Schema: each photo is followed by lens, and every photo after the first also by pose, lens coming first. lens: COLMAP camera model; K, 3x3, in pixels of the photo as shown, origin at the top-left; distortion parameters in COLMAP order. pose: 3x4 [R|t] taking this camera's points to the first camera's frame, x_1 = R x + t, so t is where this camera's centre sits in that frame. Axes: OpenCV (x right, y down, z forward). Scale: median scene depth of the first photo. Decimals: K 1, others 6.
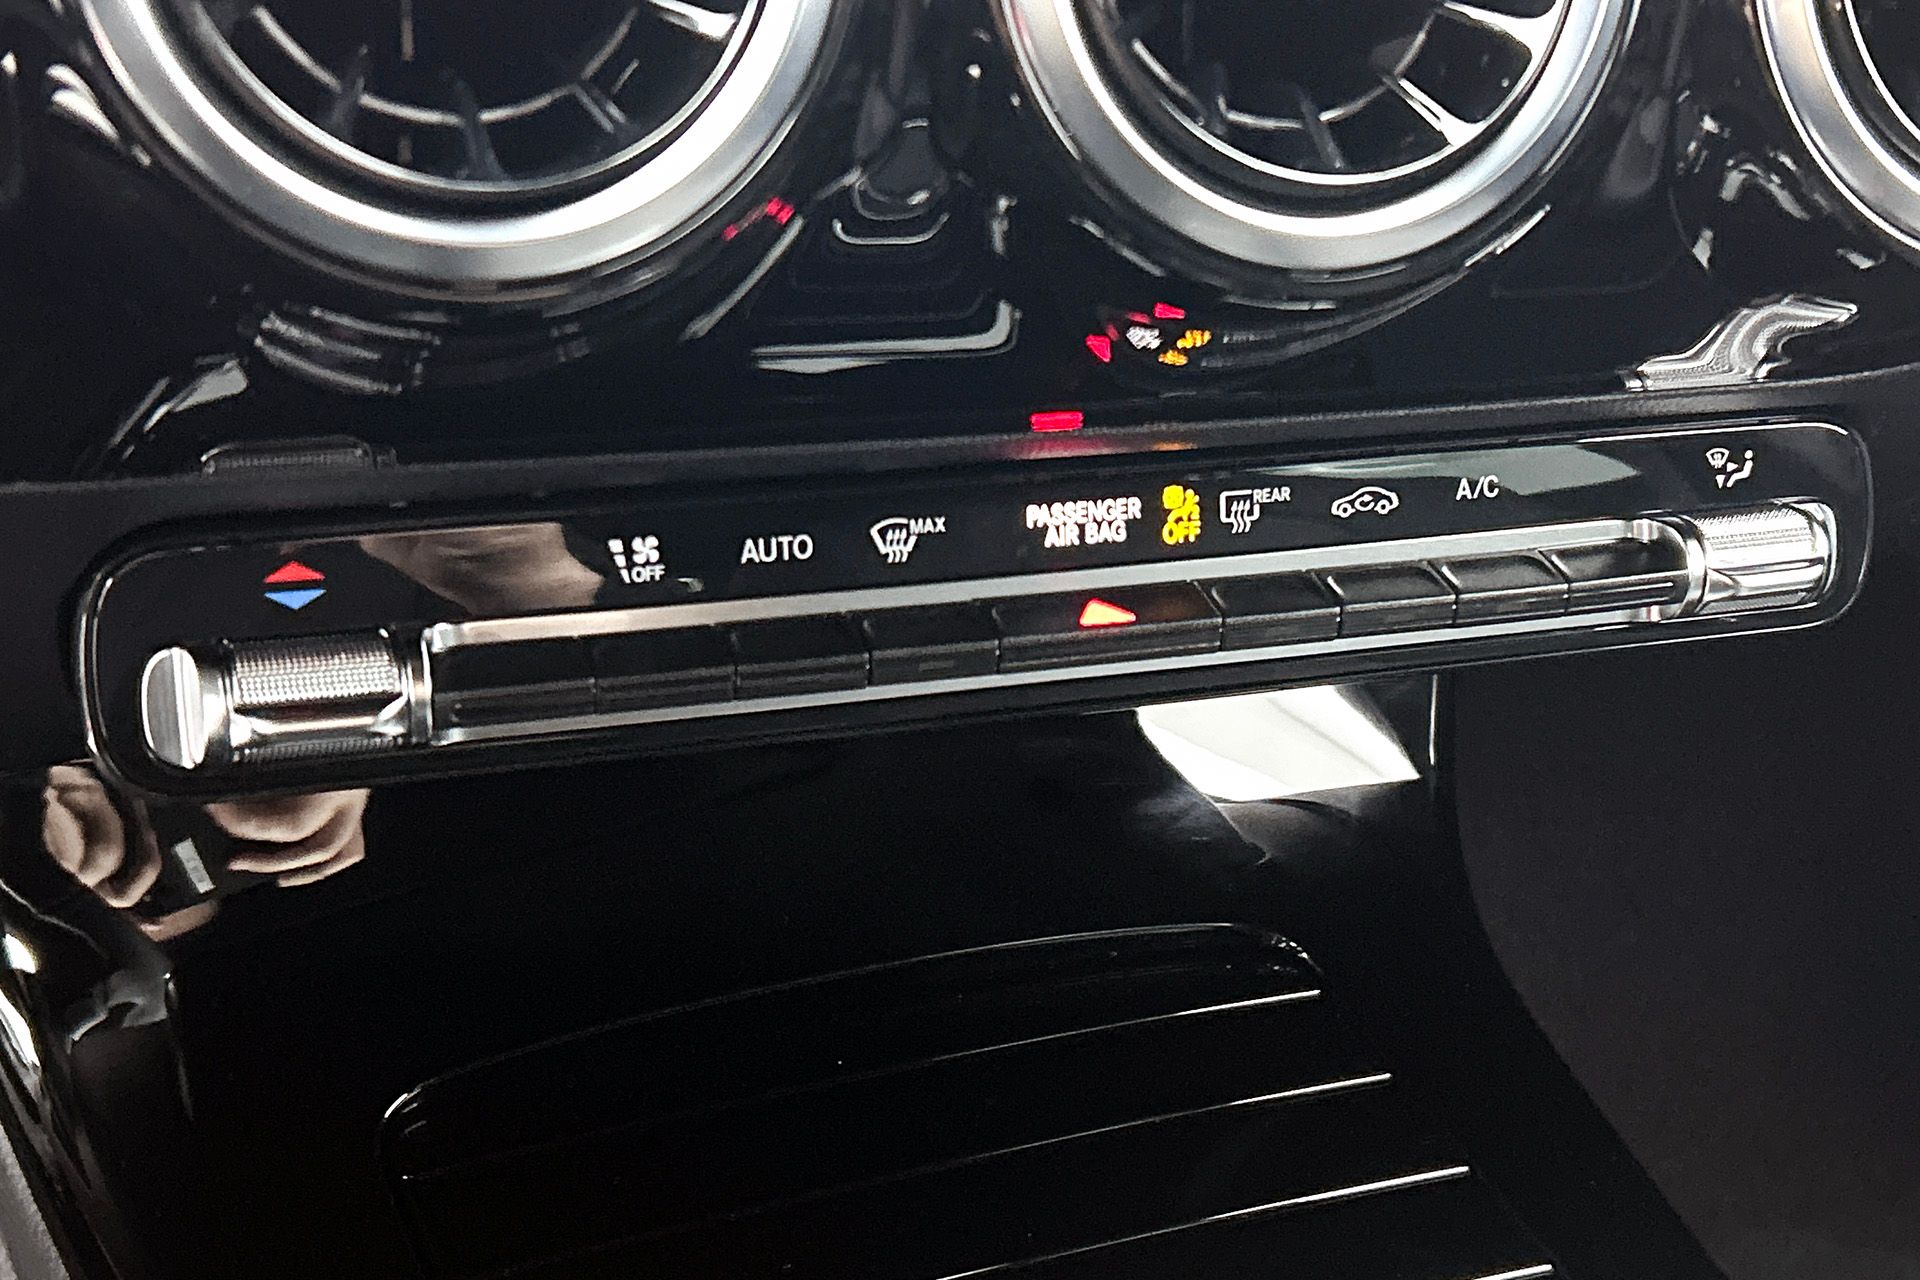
lens RADIAL K [[2601.9, 0, 964.9], [0, 2601.9, 641.0], [0, 0, 1]] dist [0.045428, 0.000000]
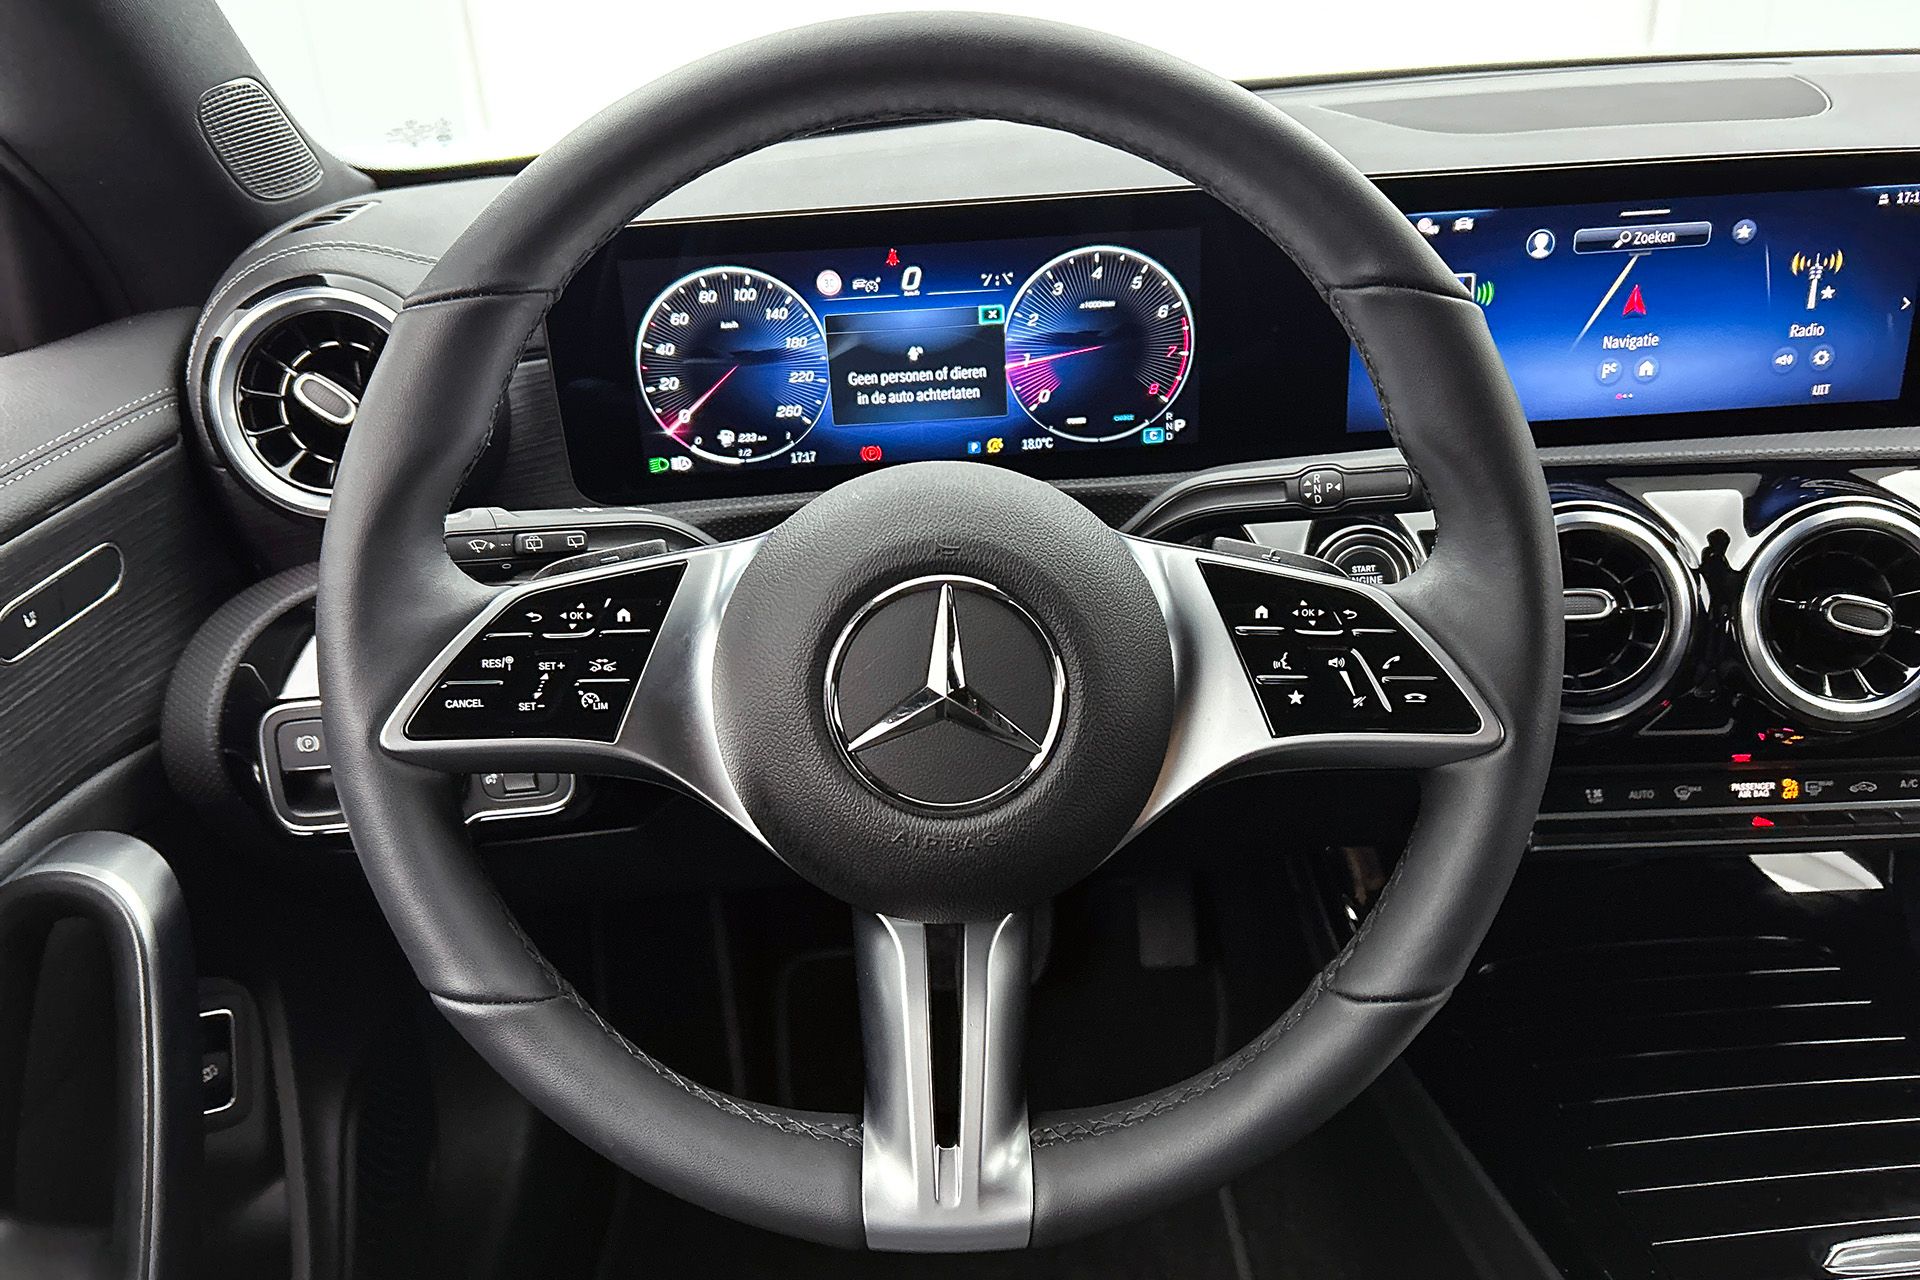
lens RADIAL K [[1424.4, 0, 961.3], [0, 1424.4, 625.2], [0, 0, 1]] dist [0.064781, -0.071785]
pose [[0.932897, 0.008322, -0.360046, -0.202496], [-0.049243, 0.993291, -0.104632, -0.015590], [0.356760, 0.115341, 0.927048, -0.849995]]
